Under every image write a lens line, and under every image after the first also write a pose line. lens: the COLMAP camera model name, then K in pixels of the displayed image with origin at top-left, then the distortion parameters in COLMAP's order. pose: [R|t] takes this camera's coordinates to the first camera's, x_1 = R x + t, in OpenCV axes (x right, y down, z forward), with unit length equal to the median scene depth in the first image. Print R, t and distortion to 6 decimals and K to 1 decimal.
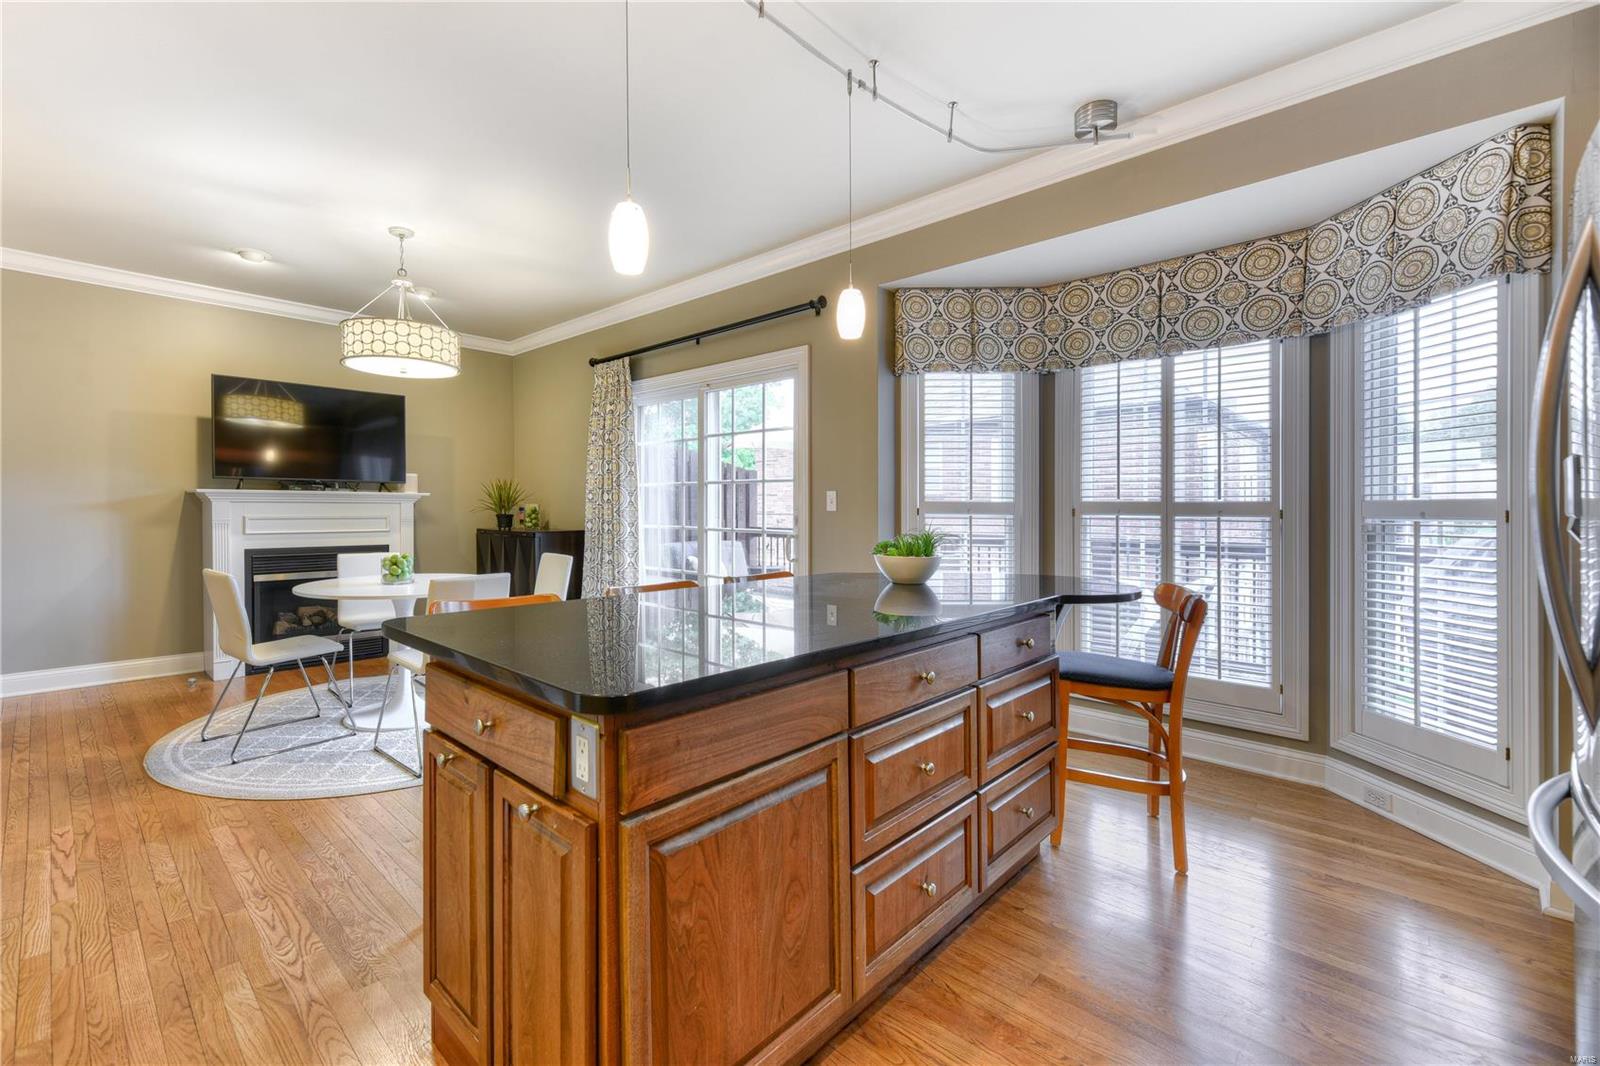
lens RADIAL K [[698.9, 0, 769.6], [0, 698.9, 505.6], [0, 0, 1]] dist [-0.003163, 0.000069]
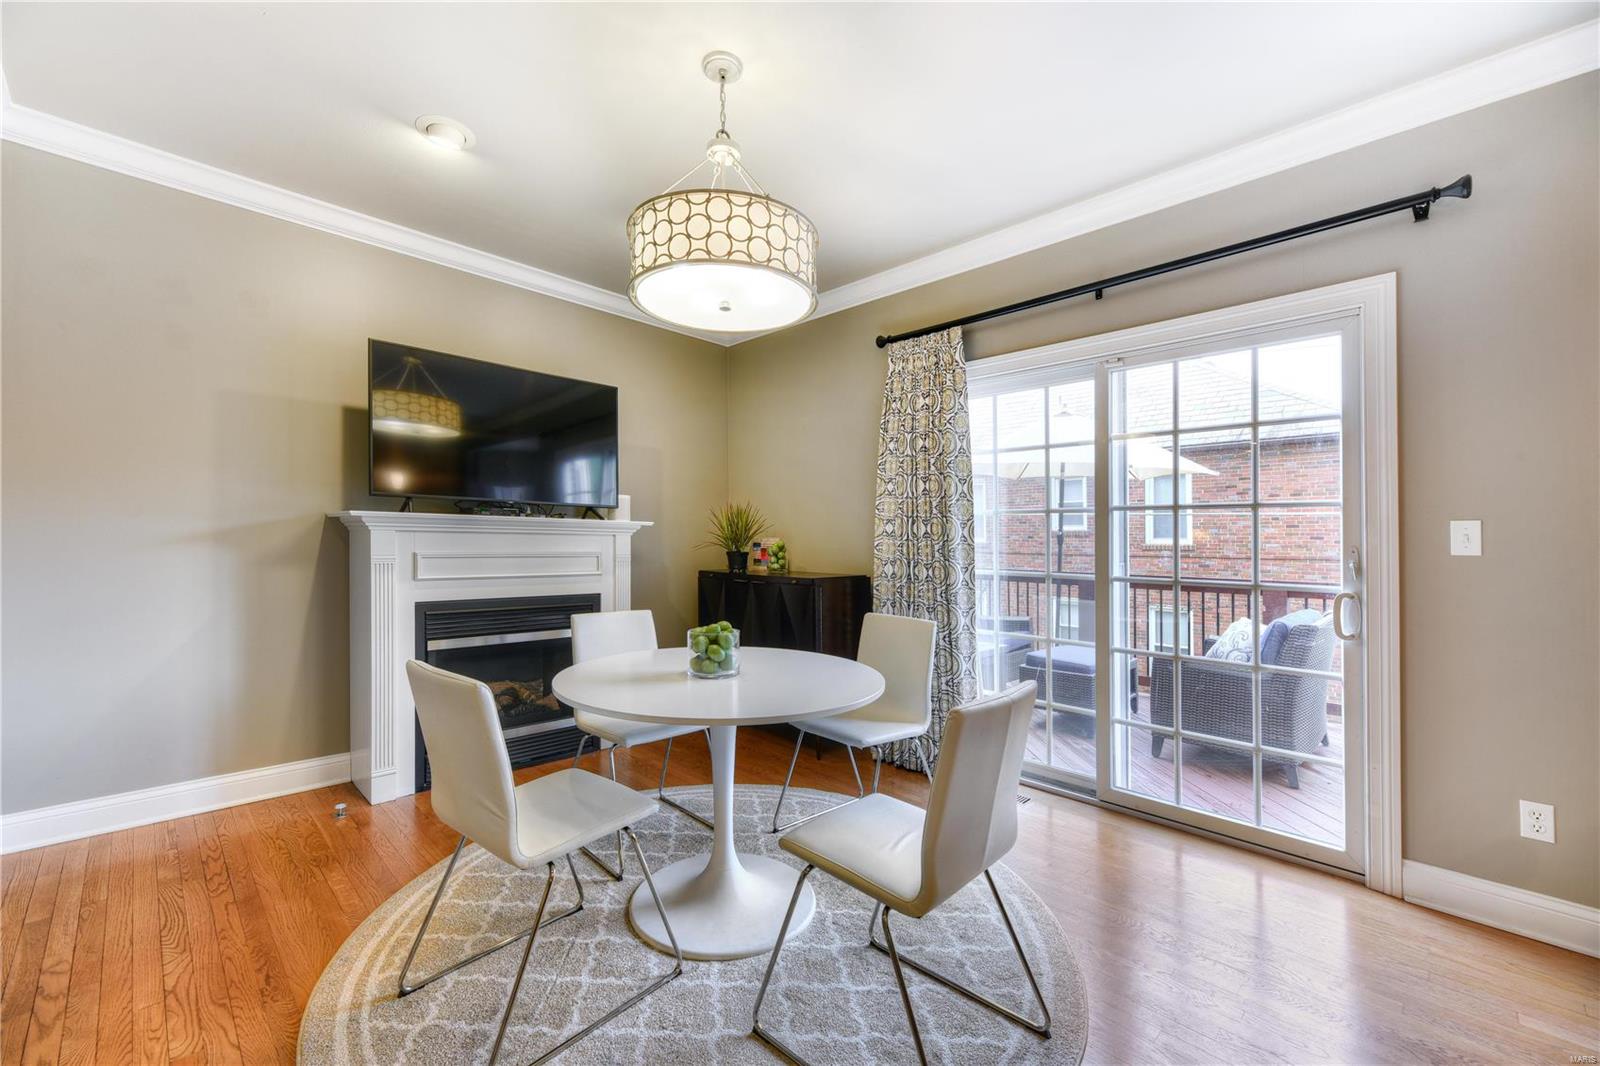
lens RADIAL K [[639.6, 0, 792.2], [0, 639.6, 543.3], [0, 0, 1]] dist [0.004489, 0.000000]
pose [[0.999883, 0.008755, -0.012505, -0.360446], [-0.008694, 0.999950, 0.004931, -0.000288], [0.012548, -0.004821, 0.999910, 0.367480]]
